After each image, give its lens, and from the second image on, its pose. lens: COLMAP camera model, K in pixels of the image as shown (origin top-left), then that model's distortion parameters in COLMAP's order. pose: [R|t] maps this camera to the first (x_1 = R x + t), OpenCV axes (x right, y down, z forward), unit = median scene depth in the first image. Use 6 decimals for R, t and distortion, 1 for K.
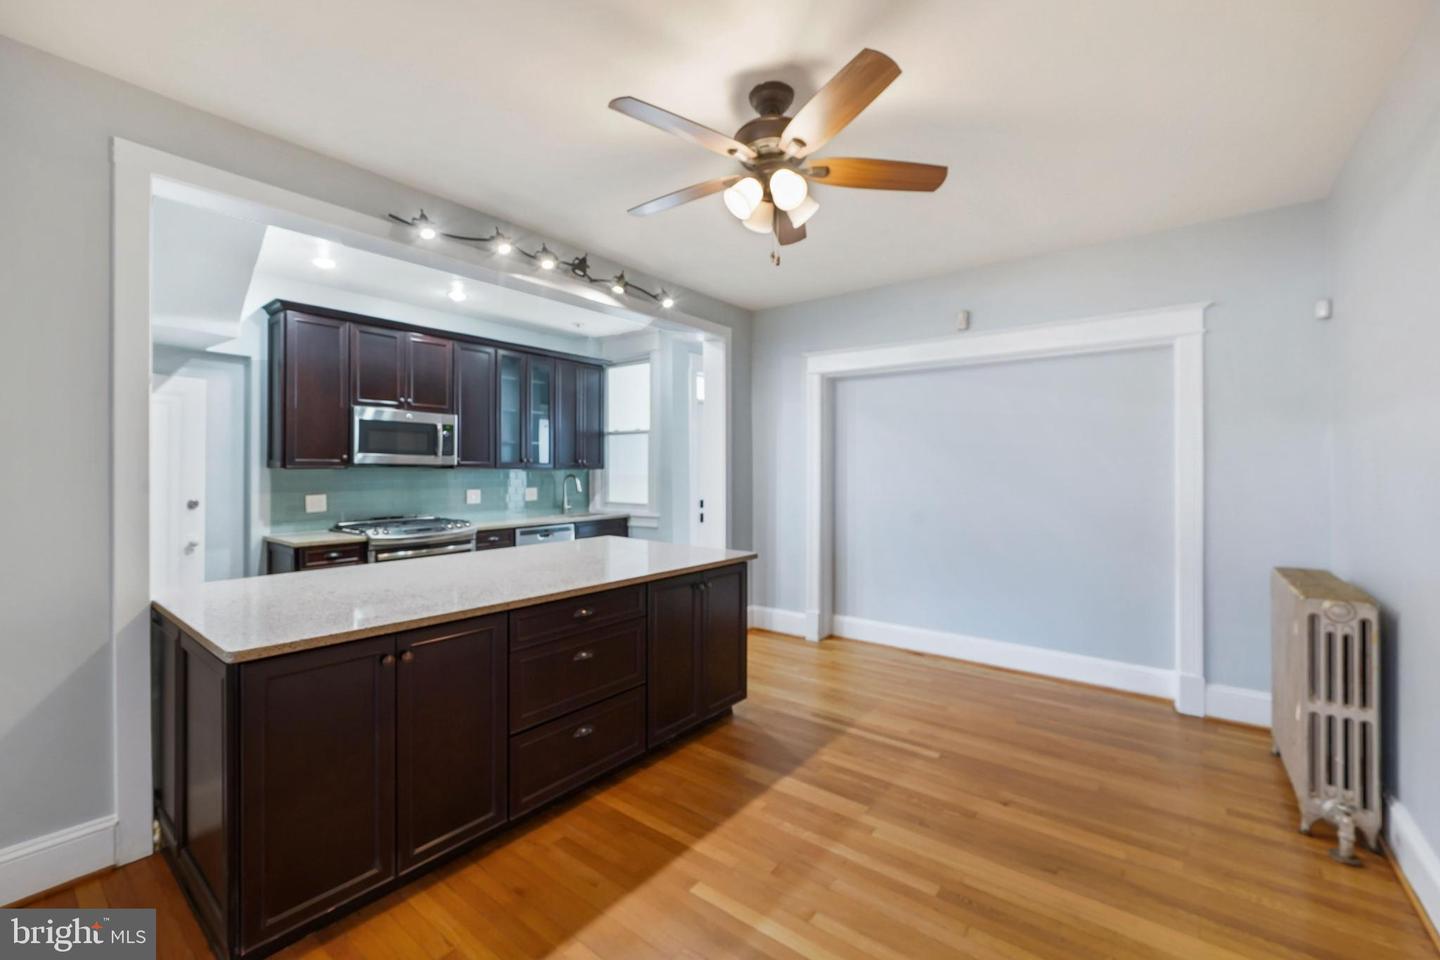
lens RADIAL K [[600.6, 0, 720.0], [0, 600.6, 480.0], [0, 0, 1]] dist [-0.002876, 0.000019]
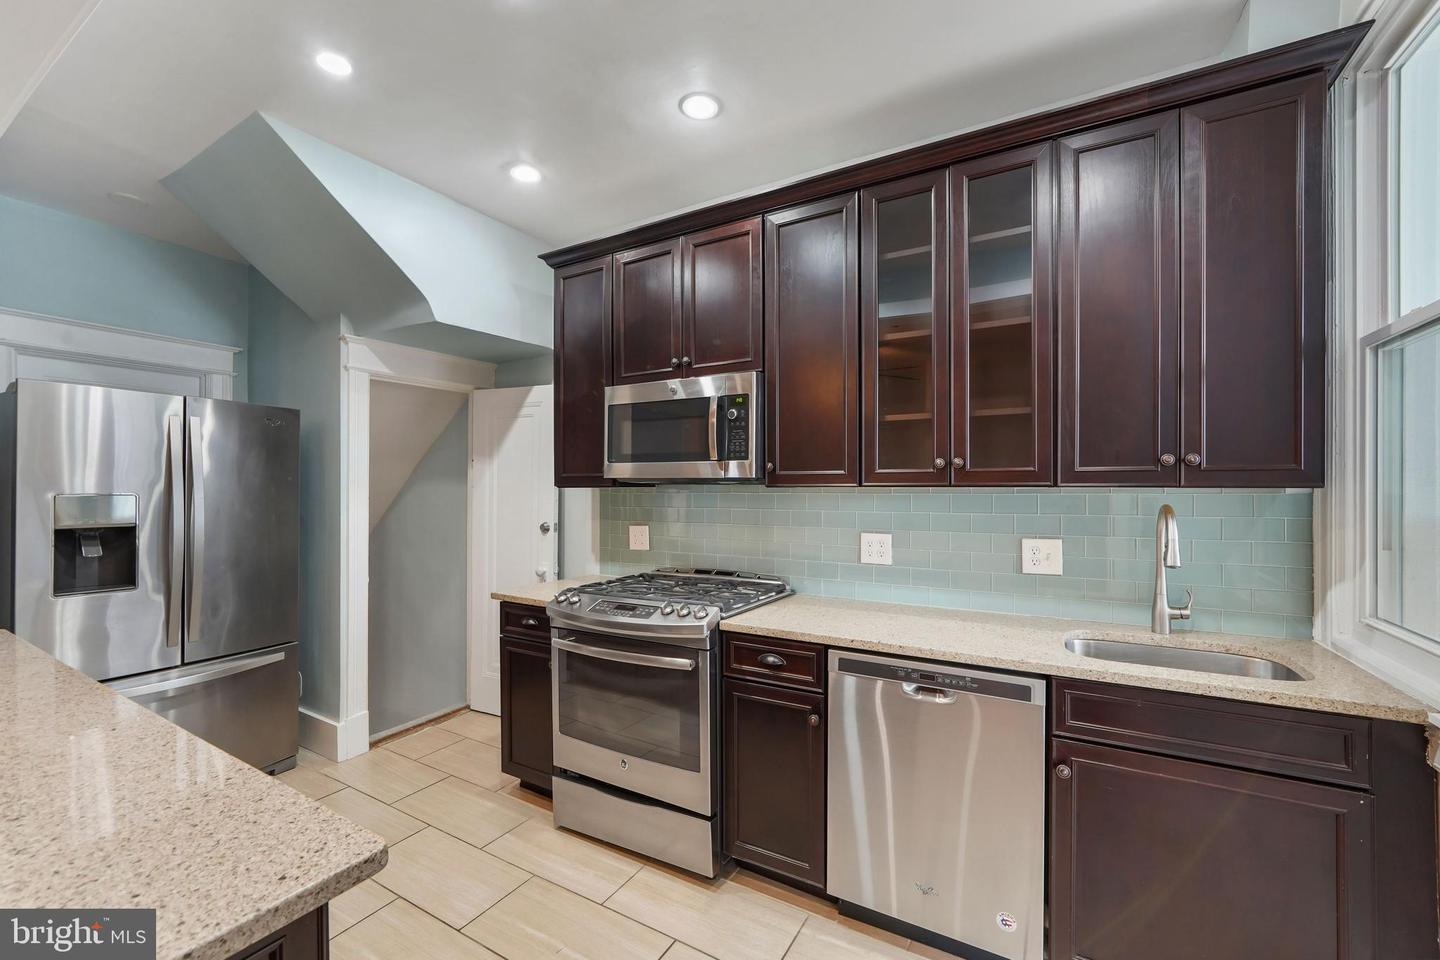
lens RADIAL K [[600.6, 0, 720.0], [0, 600.6, 480.0], [0, 0, 1]] dist [-0.002876, 0.000019]
pose [[0.126738, -0.009875, -0.991887, 0.019807], [-0.011014, 0.999875, -0.011362, -0.018634], [0.991875, 0.012365, 0.126613, 0.930180]]
